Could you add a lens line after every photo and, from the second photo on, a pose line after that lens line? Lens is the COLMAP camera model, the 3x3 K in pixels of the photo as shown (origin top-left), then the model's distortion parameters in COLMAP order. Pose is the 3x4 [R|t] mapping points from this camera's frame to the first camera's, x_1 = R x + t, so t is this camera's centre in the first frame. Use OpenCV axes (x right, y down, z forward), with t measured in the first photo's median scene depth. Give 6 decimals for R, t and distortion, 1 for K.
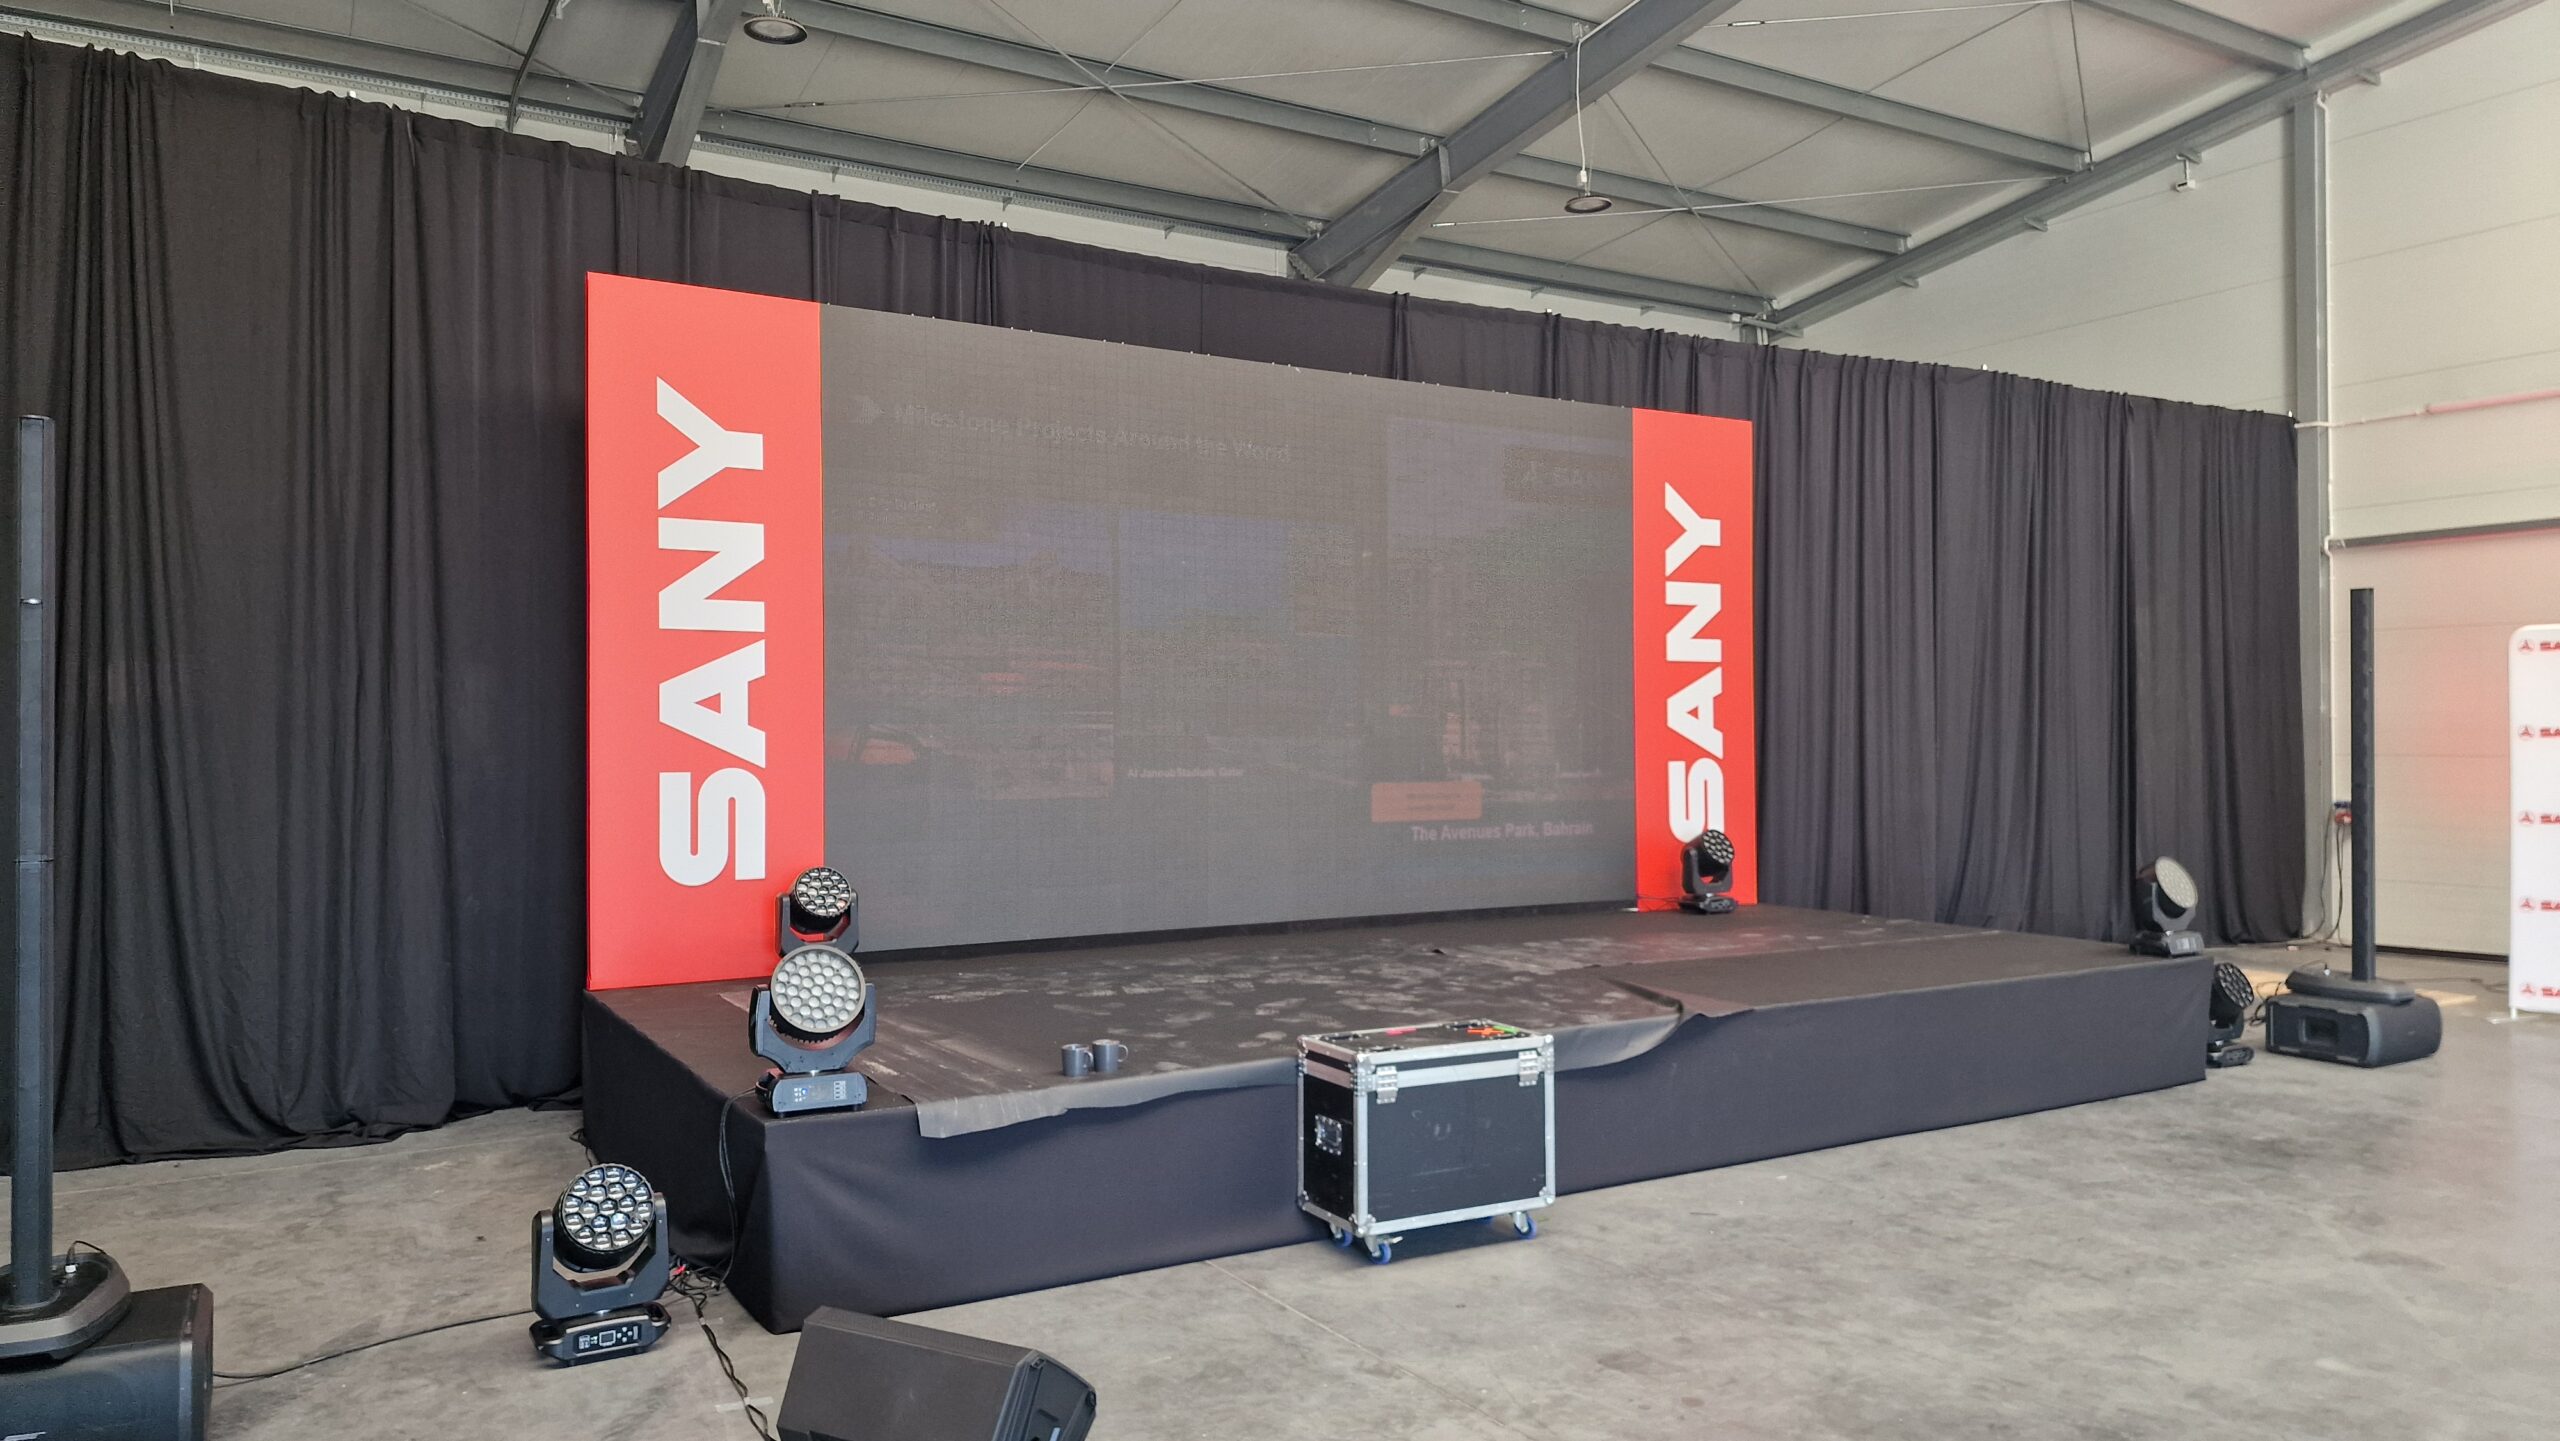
lens RADIAL K [[1747.6, 0, 1280.0], [0, 1747.6, 720.5], [0, 0, 1]] dist [0.074064, -0.058308]
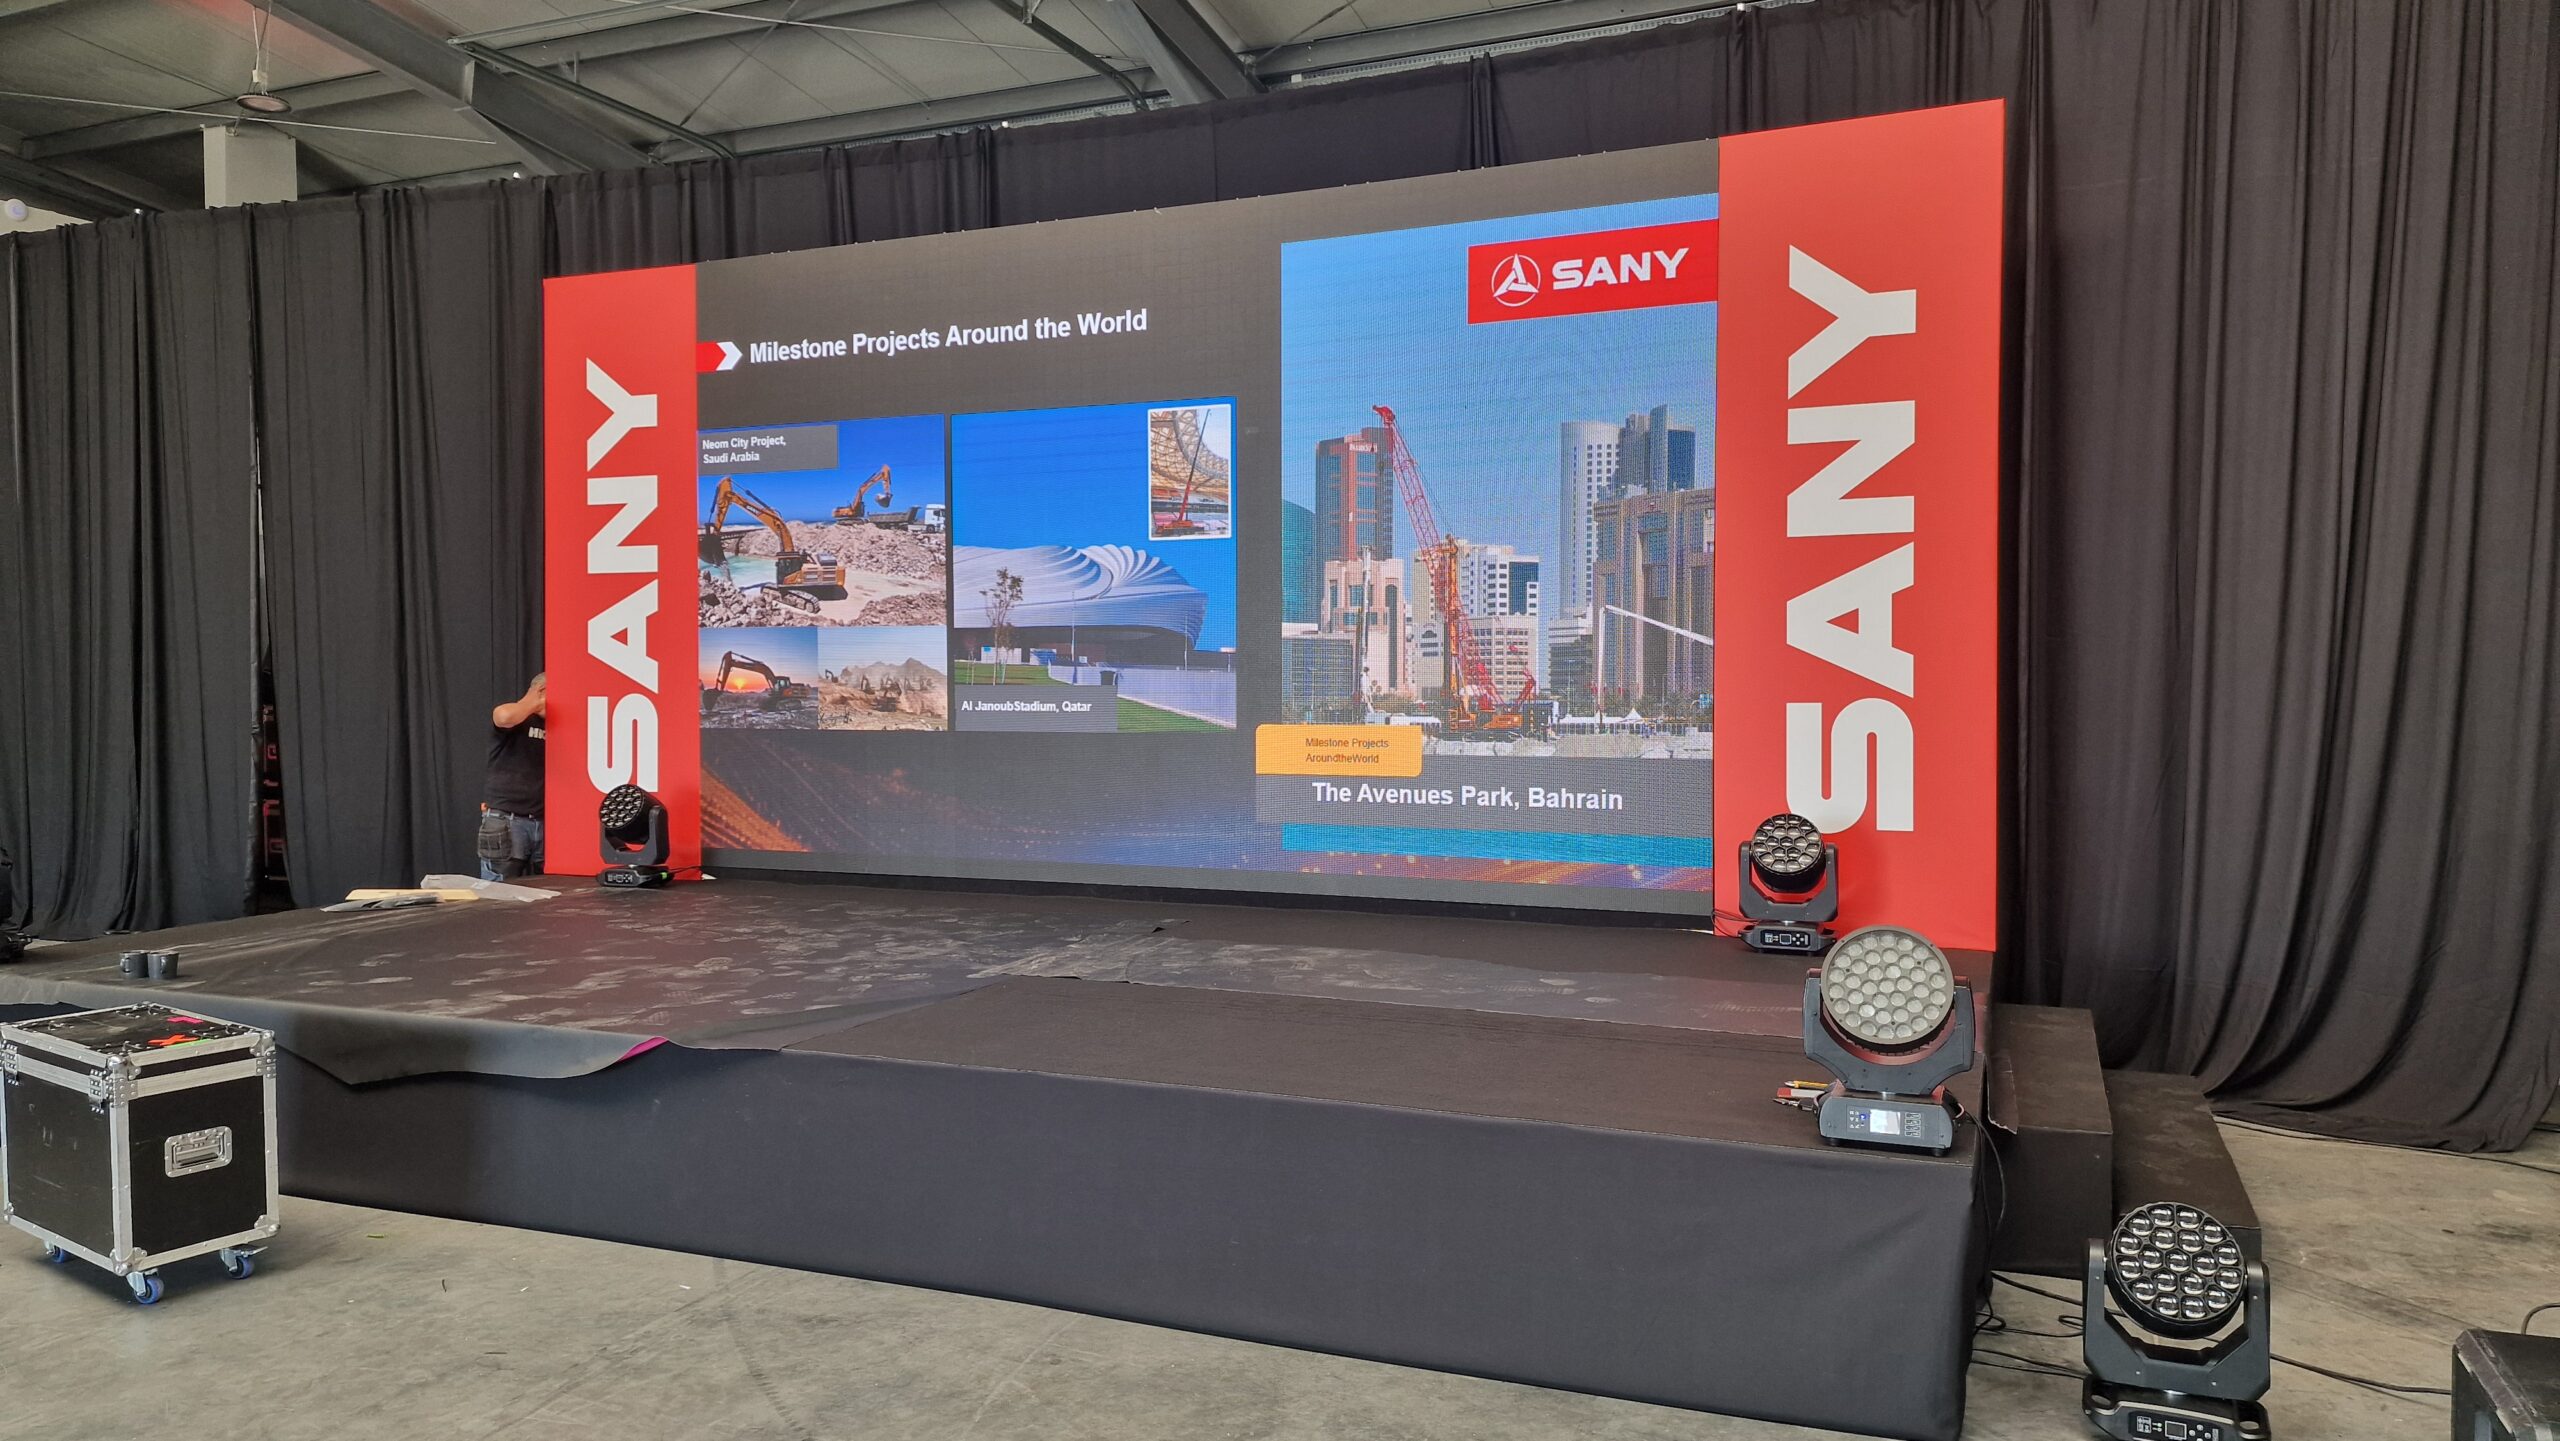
lens RADIAL K [[1747.6, 0, 1280.0], [0, 1747.6, 720.5], [0, 0, 1]] dist [0.074064, -0.058308]
pose [[0.573460, 0.023502, -0.818896, 0.682447], [0.010504, 0.999295, 0.036035, 0.006200], [0.819166, -0.029266, 0.572809, 0.545573]]
